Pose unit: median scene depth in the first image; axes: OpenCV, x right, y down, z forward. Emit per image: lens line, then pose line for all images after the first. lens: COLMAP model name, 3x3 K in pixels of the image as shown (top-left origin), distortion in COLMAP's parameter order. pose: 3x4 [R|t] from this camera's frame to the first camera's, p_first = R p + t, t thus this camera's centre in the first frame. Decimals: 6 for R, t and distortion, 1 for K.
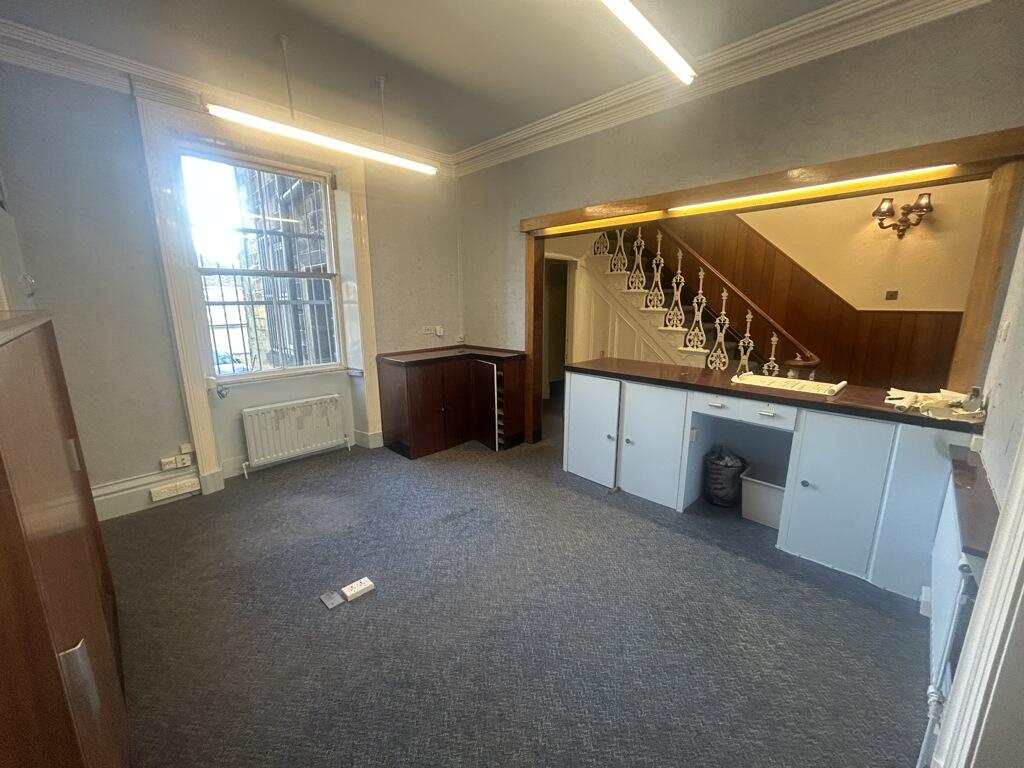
lens RADIAL K [[412.7, 0, 508.1], [0, 412.7, 382.0], [0, 0, 1]] dist [-0.001258, 0.000819]
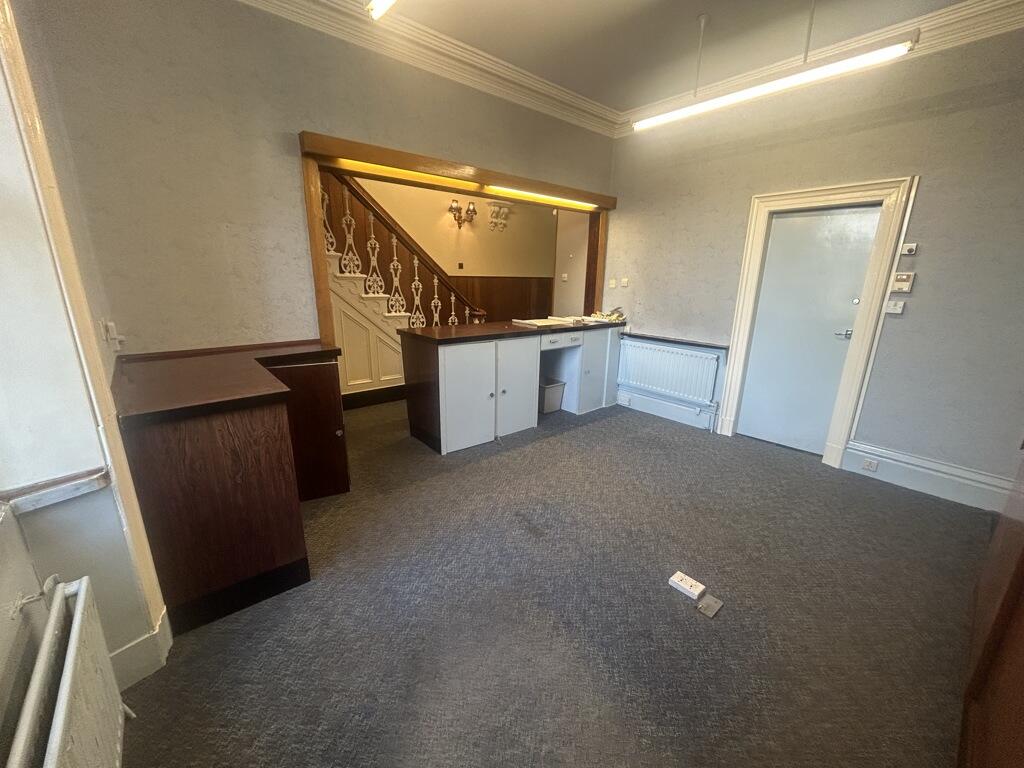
lens RADIAL K [[412.7, 0, 507.9], [0, 412.7, 389.5], [0, 0, 1]] dist [-0.001258, 0.000819]
pose [[0.082770, -0.267126, 0.960100, -0.701999], [0.178479, 0.951803, 0.249431, -0.127897], [-0.980456, 0.150712, 0.126457, 0.730954]]
